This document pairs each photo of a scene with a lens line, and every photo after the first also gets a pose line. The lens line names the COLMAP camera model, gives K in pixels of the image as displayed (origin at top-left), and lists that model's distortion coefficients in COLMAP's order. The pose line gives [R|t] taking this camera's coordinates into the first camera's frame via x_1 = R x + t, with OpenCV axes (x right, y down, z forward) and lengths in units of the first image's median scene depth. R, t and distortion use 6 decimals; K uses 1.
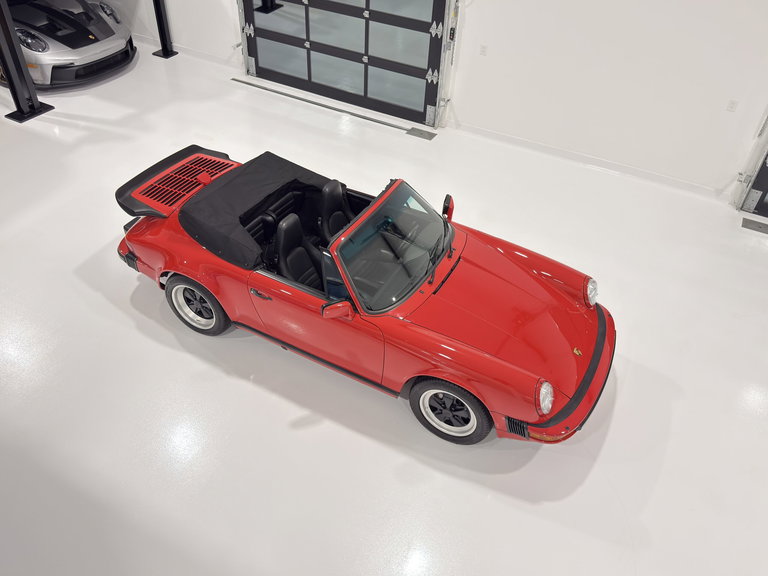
lens RADIAL K [[618.7, 0, 384.0], [0, 618.7, 288.0], [0, 0, 1]] dist [0.122385, -0.225573]
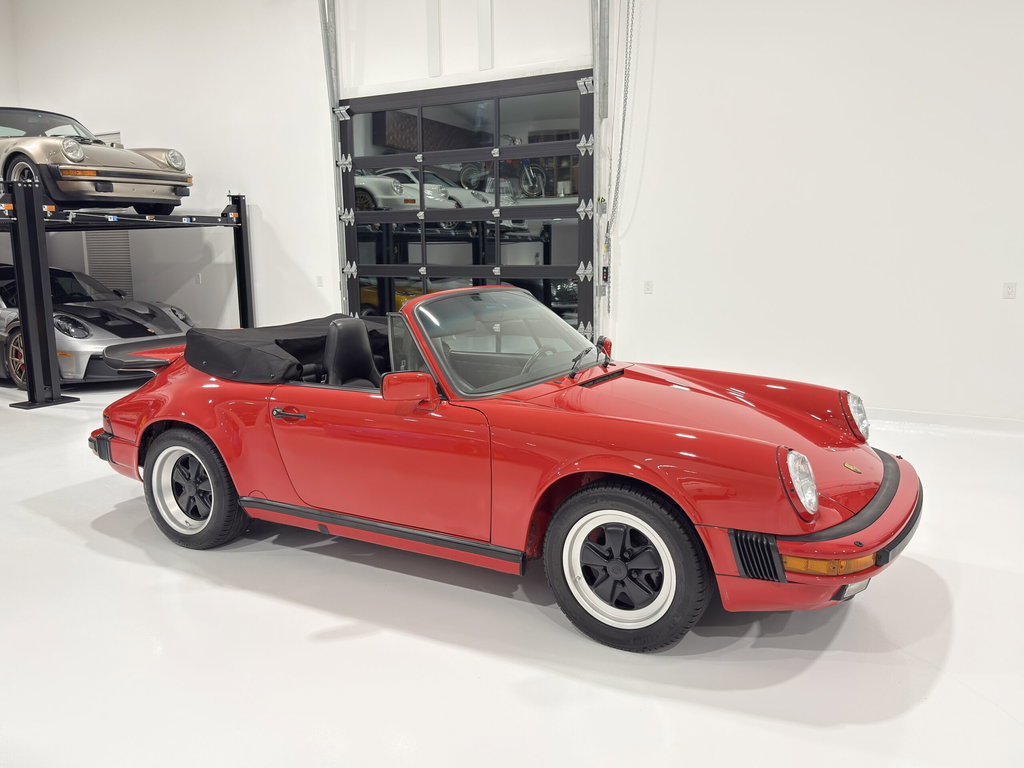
lens RADIAL K [[824.9, 0, 512.0], [0, 824.9, 384.0], [0, 0, 1]] dist [0.122385, -0.225573]
pose [[0.998051, -0.045862, -0.042330, 0.028807], [0.016835, 0.850934, -0.525002, 0.233949], [0.060098, 0.523266, 0.850048, 0.185328]]
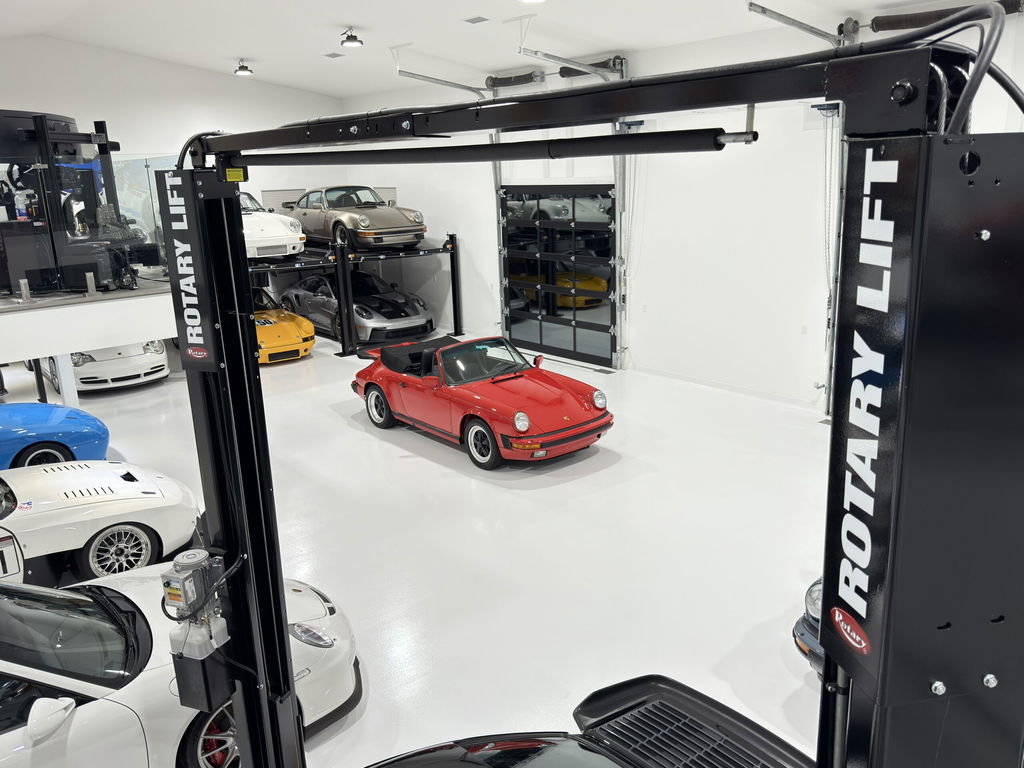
lens RADIAL K [[815.6, 0, 512.0], [0, 815.6, 384.0], [0, 0, 1]] dist [0.086423, -0.125303]
pose [[0.920038, 0.025641, -0.390989, 0.554815], [-0.195488, 0.894833, -0.401321, 0.493887], [0.339580, 0.445665, 0.828293, -0.445341]]
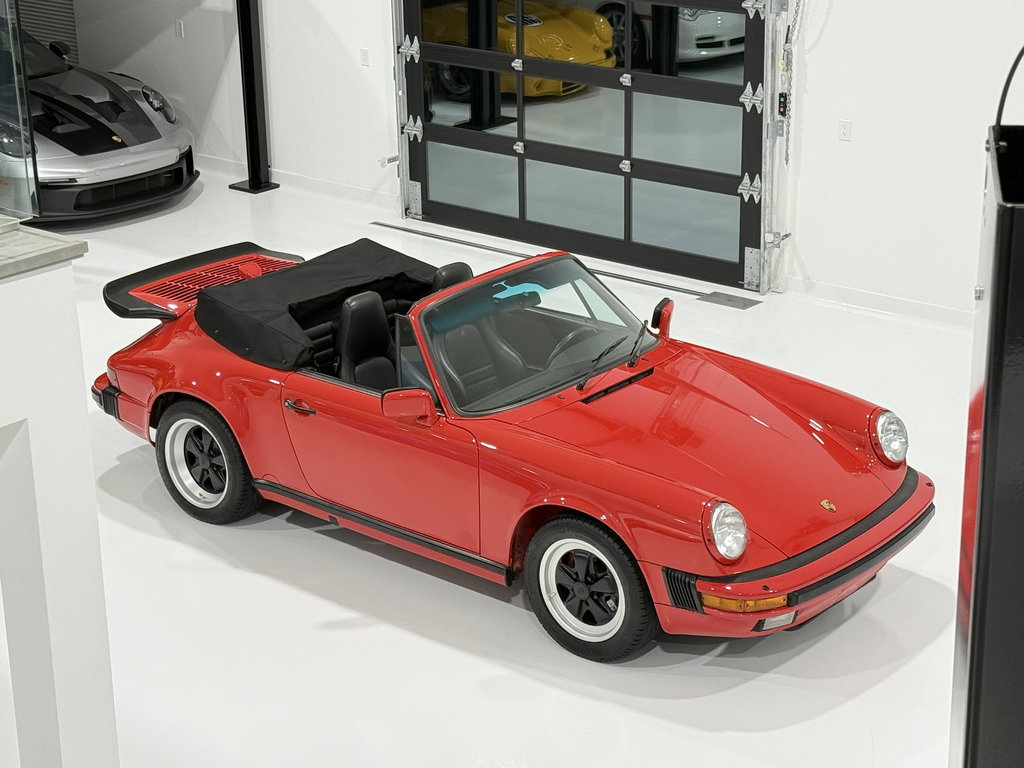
lens RADIAL K [[1975.1, 0, 512.0], [0, 1975.1, 384.0], [0, 0, 1]] dist [0.070347, 0.146837]
pose [[0.975514, 0.015487, -0.219393, 0.236391], [-0.093008, 0.932985, -0.347690, 0.359513], [0.199305, 0.359582, 0.911580, -0.392438]]
